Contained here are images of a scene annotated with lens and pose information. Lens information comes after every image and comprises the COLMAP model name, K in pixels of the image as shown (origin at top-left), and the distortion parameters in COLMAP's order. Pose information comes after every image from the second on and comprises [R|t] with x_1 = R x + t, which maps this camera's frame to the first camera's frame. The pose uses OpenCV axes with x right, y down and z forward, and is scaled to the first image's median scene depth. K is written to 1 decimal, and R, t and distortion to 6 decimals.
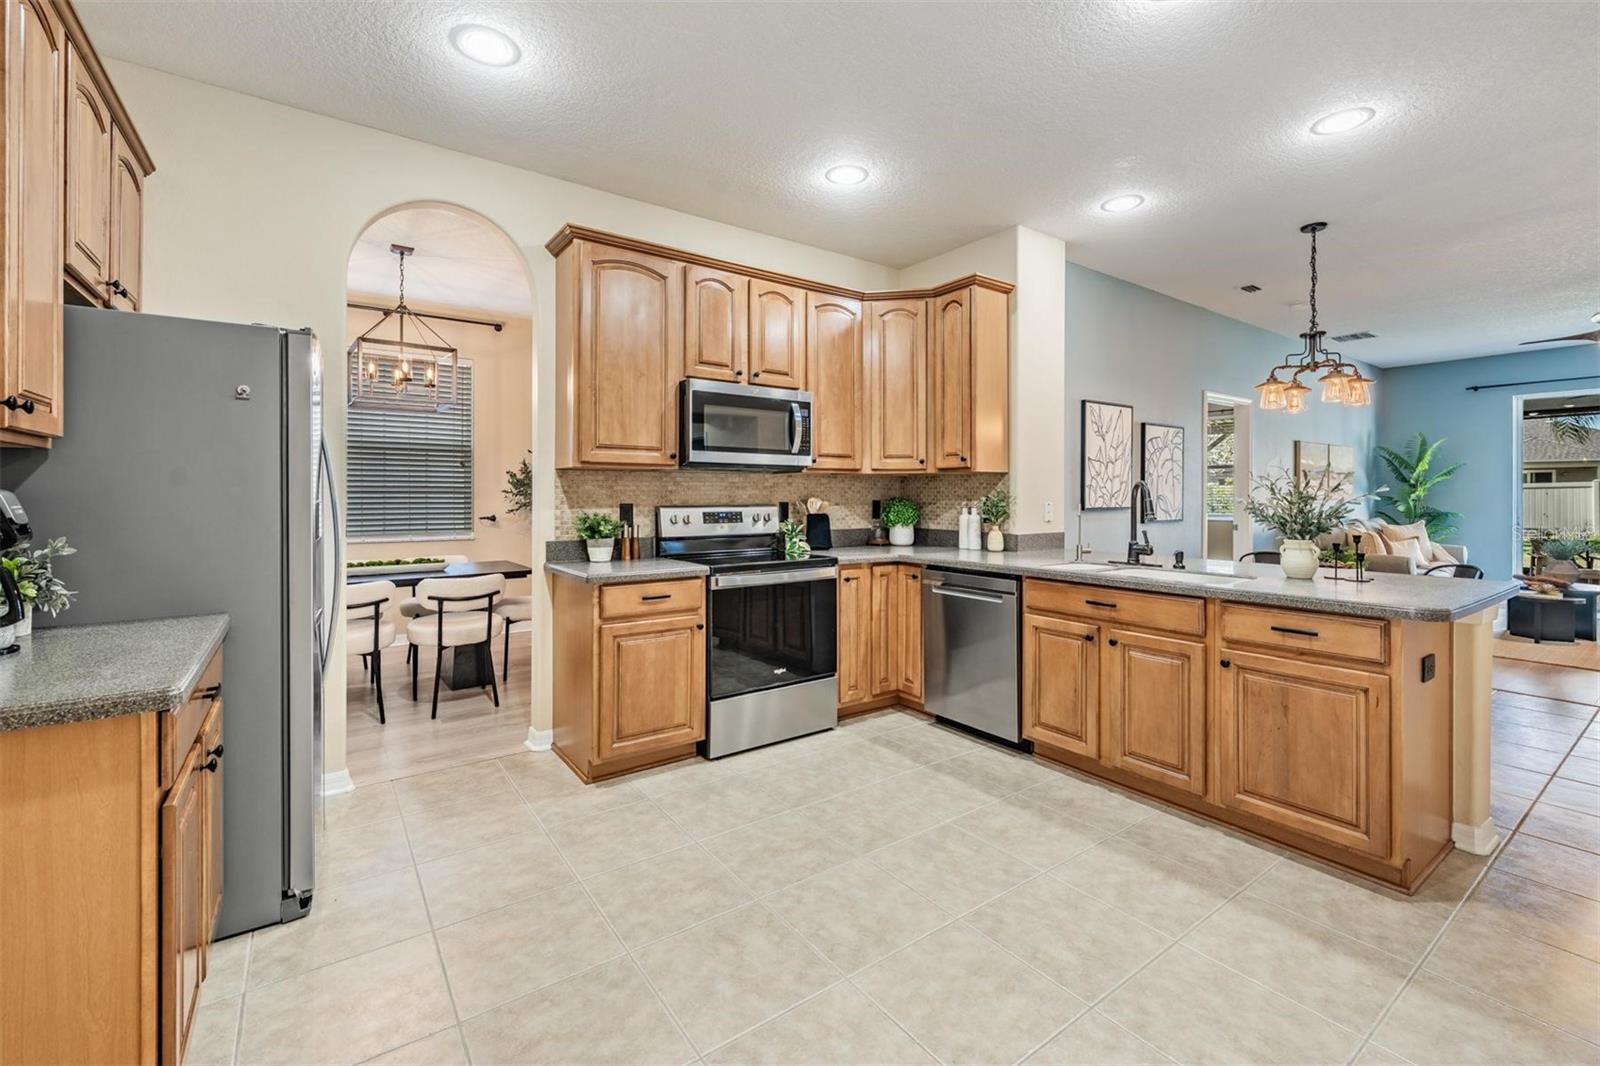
lens RADIAL K [[676.4, 0, 794.8], [0, 676.4, 497.6], [0, 0, 1]] dist [0.001046, 0.000474]
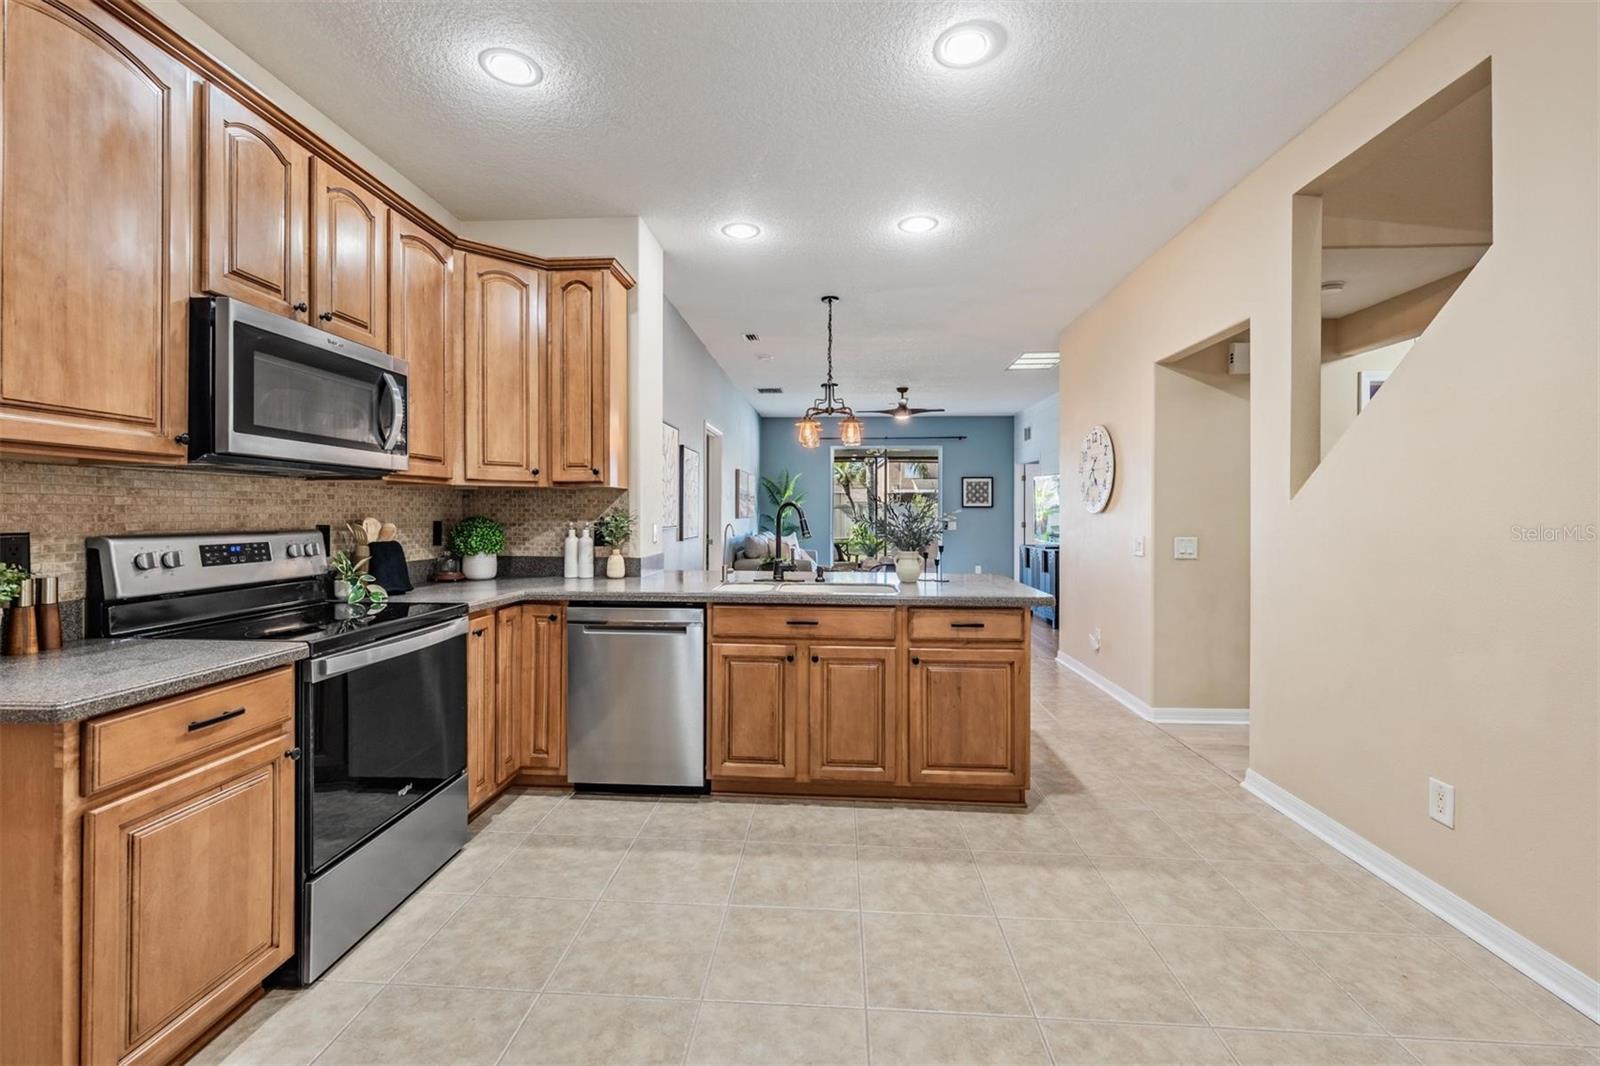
lens RADIAL K [[679.1, 0, 791.6], [0, 679.1, 515.4], [0, 0, 1]] dist [-0.000669, -0.000359]
pose [[0.632255, -0.000759, 0.774760, -0.271050], [0.000649, 1.000000, 0.000450, -0.002891], [-0.774760, 0.000218, 0.632255, 0.293885]]
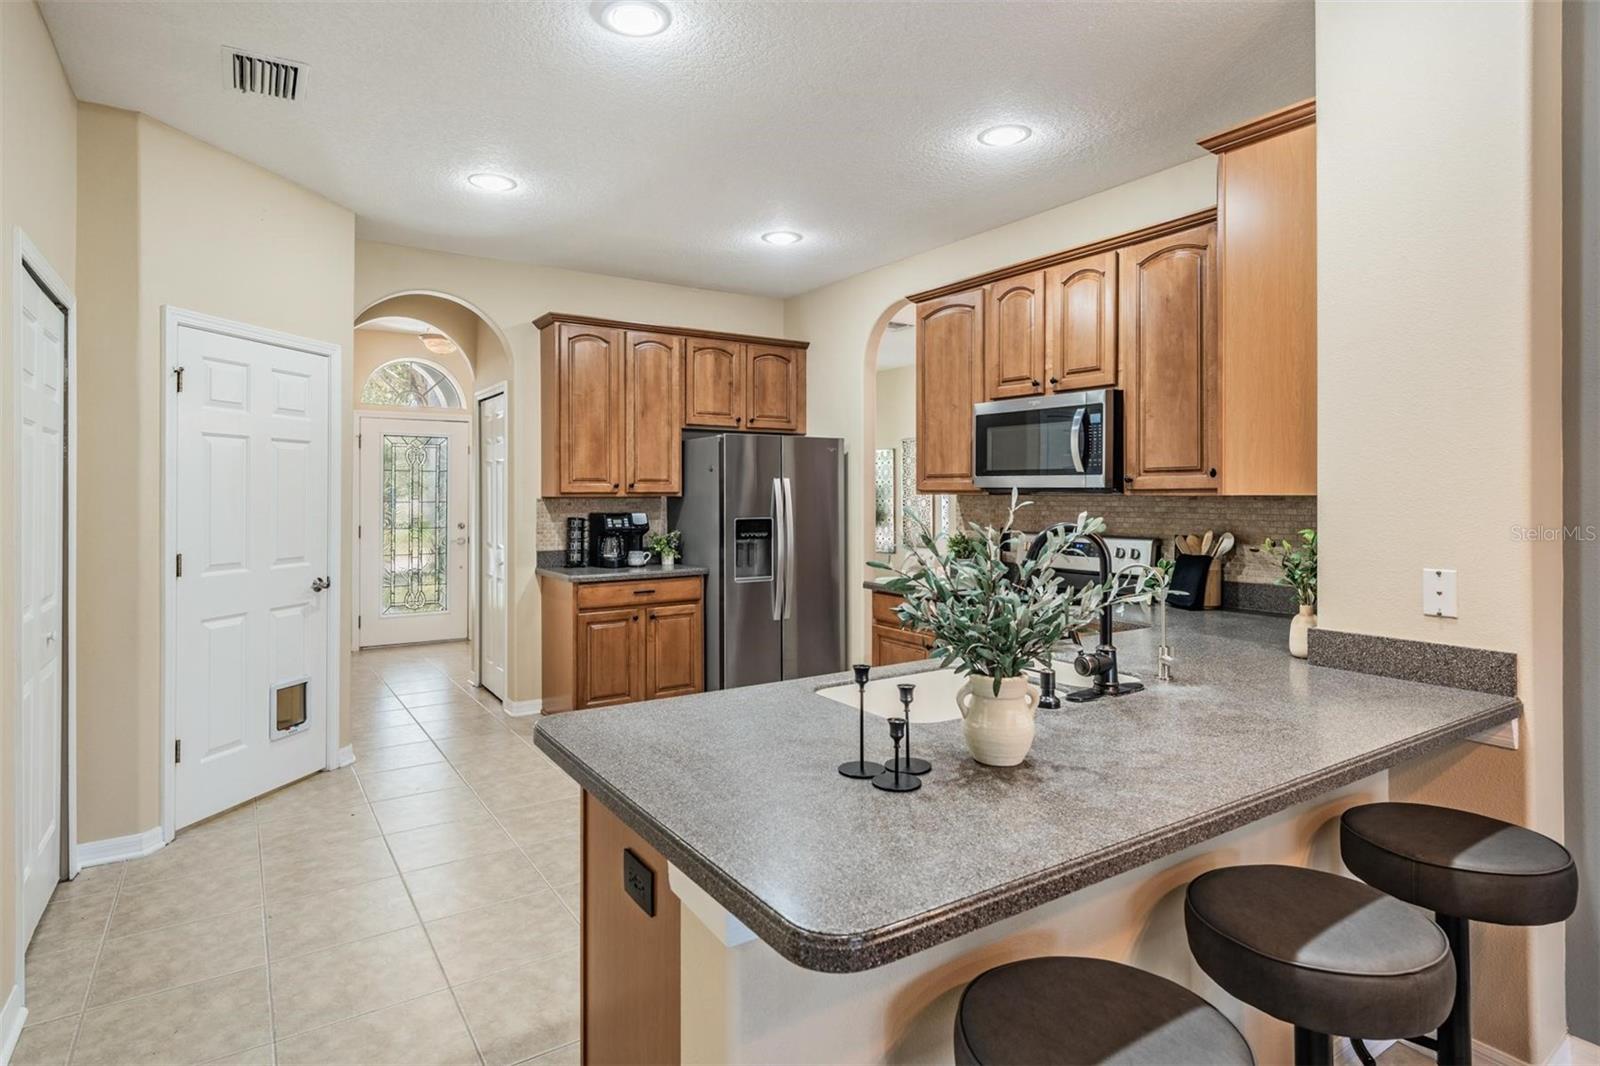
lens RADIAL K [[842.7, 0, 793.0], [0, 842.7, 492.3], [0, 0, 1]] dist [0.001343, 0.000775]
pose [[-0.029864, -0.000757, -0.999554, 1.019553], [-0.005089, 0.999987, -0.000606, -0.041475], [0.999541, 0.005068, -0.029868, 0.719696]]
